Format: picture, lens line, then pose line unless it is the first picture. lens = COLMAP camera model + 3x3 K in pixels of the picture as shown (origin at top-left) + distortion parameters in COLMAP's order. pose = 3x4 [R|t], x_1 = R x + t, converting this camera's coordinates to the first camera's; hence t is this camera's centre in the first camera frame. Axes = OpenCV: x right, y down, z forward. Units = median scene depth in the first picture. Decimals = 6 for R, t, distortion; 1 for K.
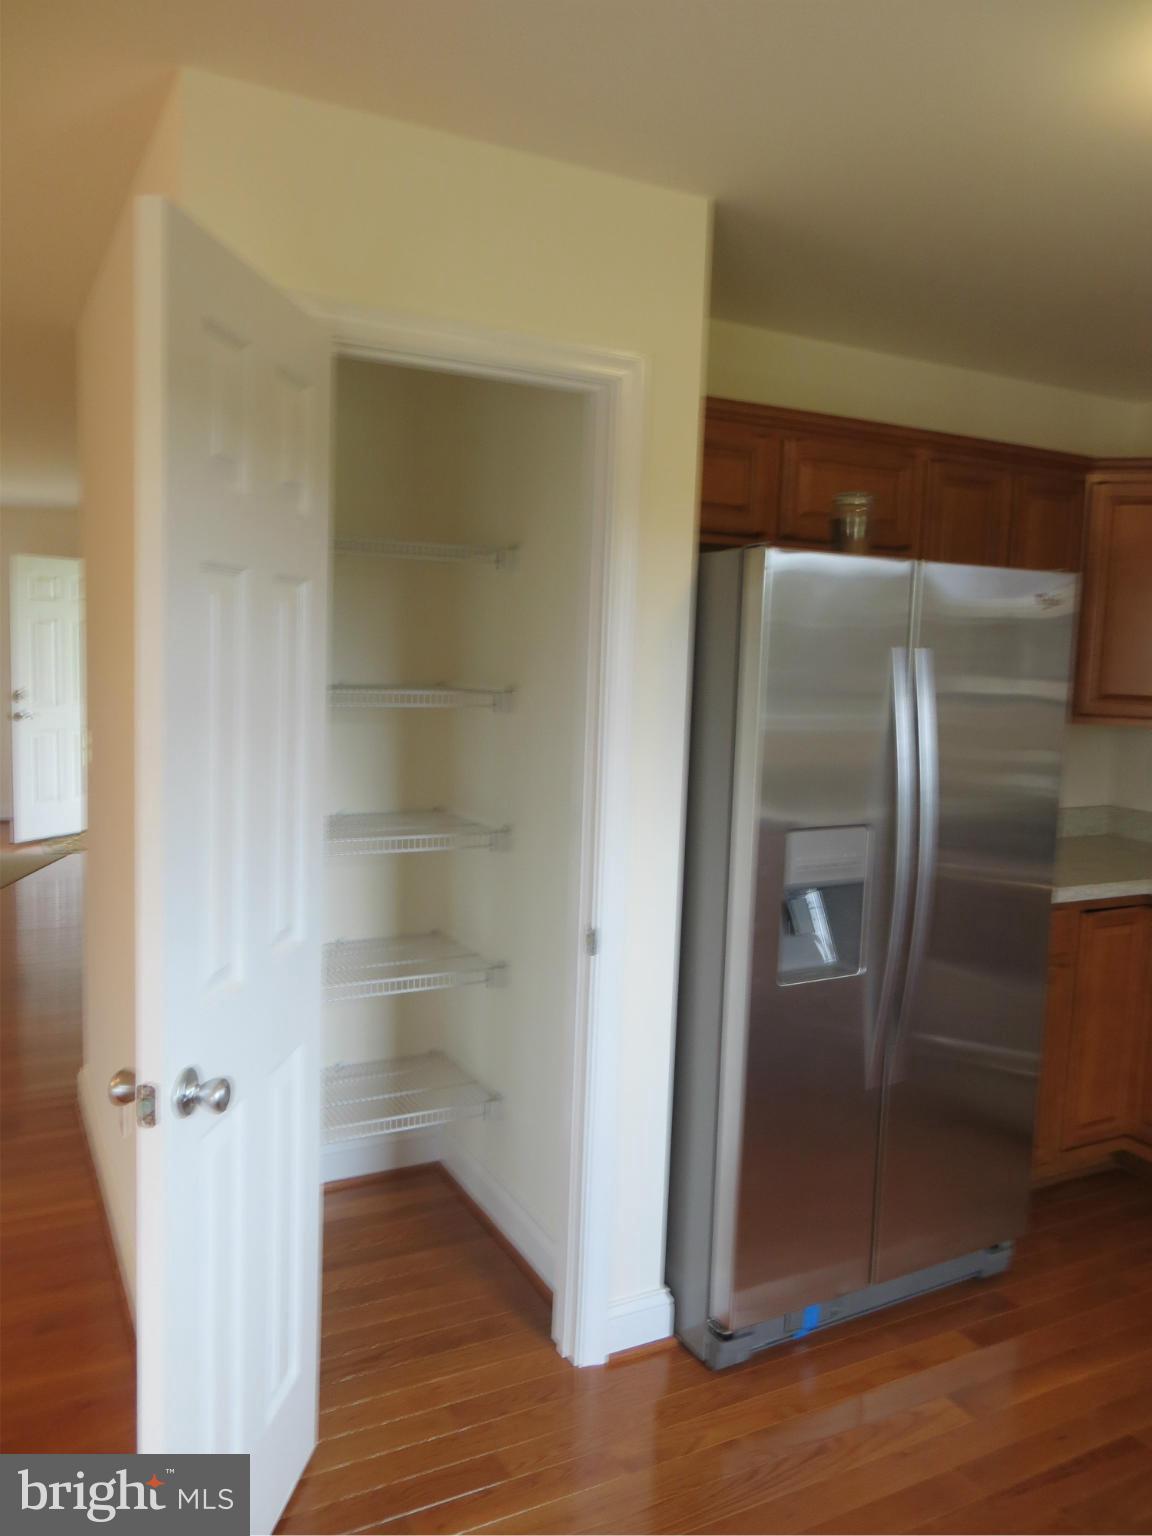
lens RADIAL K [[1189.8, 0, 544.0], [0, 1189.8, 764.1], [0, 0, 1]] dist [0.000439, 0.006033]
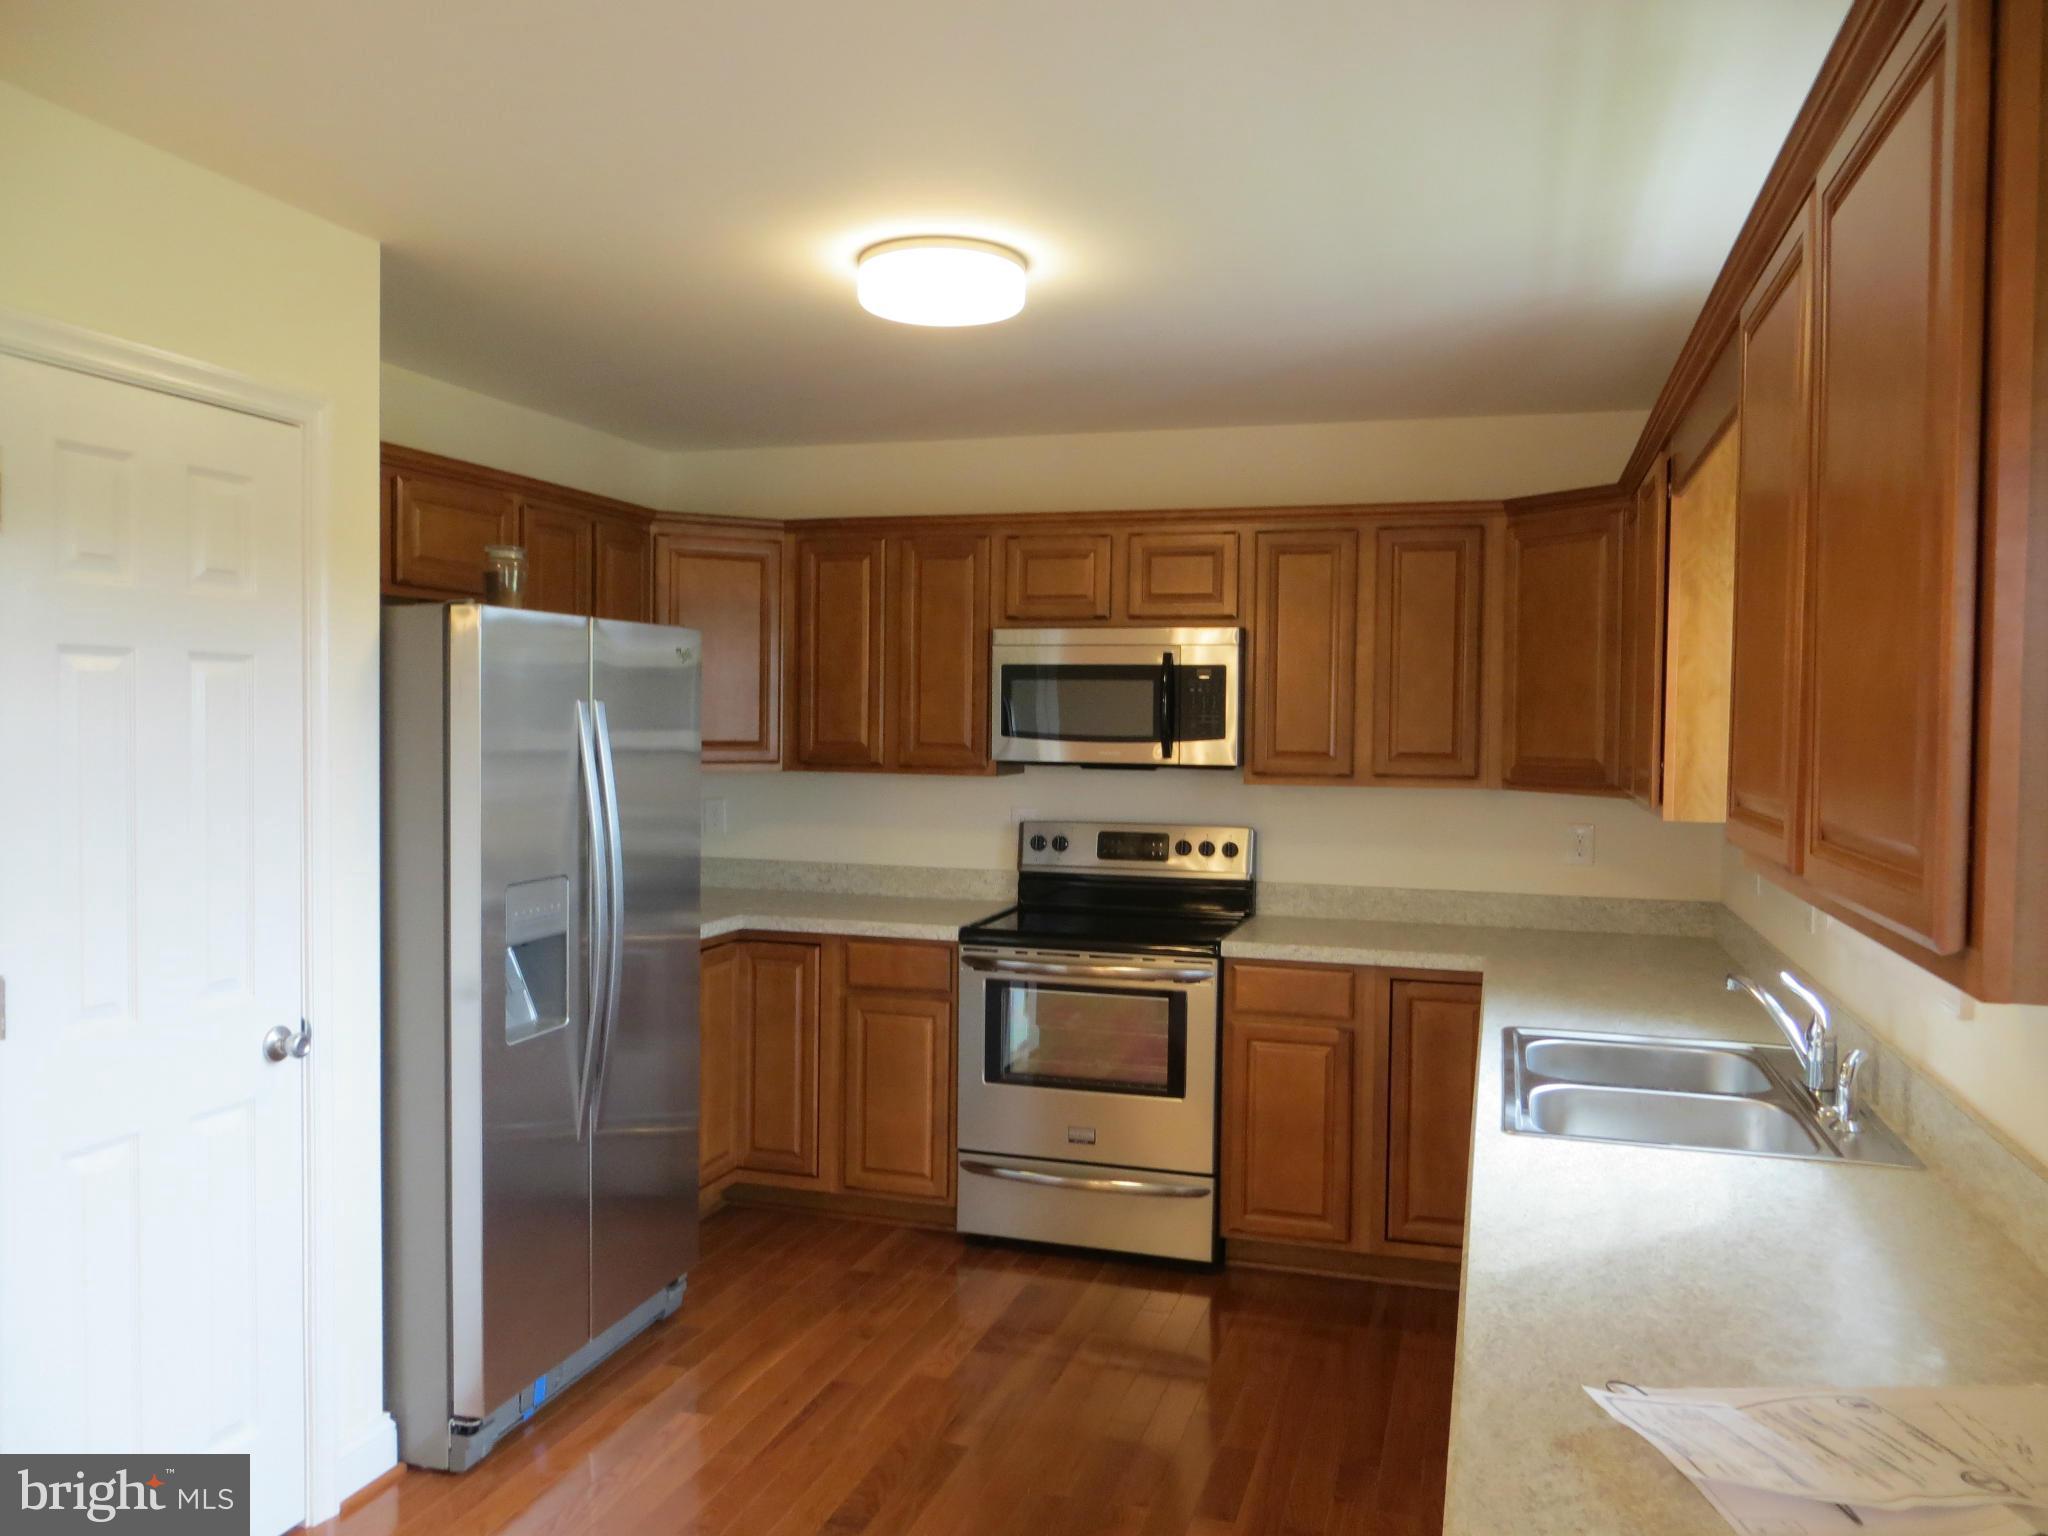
lens RADIAL K [[1586.4, 0, 1024.0], [0, 1586.4, 768.0], [0, 0, 1]] dist [0.000439, 0.006033]
pose [[0.707367, -0.049749, 0.705094, -0.381533], [0.084518, 0.996317, -0.014493, 0.011558], [-0.701776, 0.069845, 0.708966, -0.227130]]
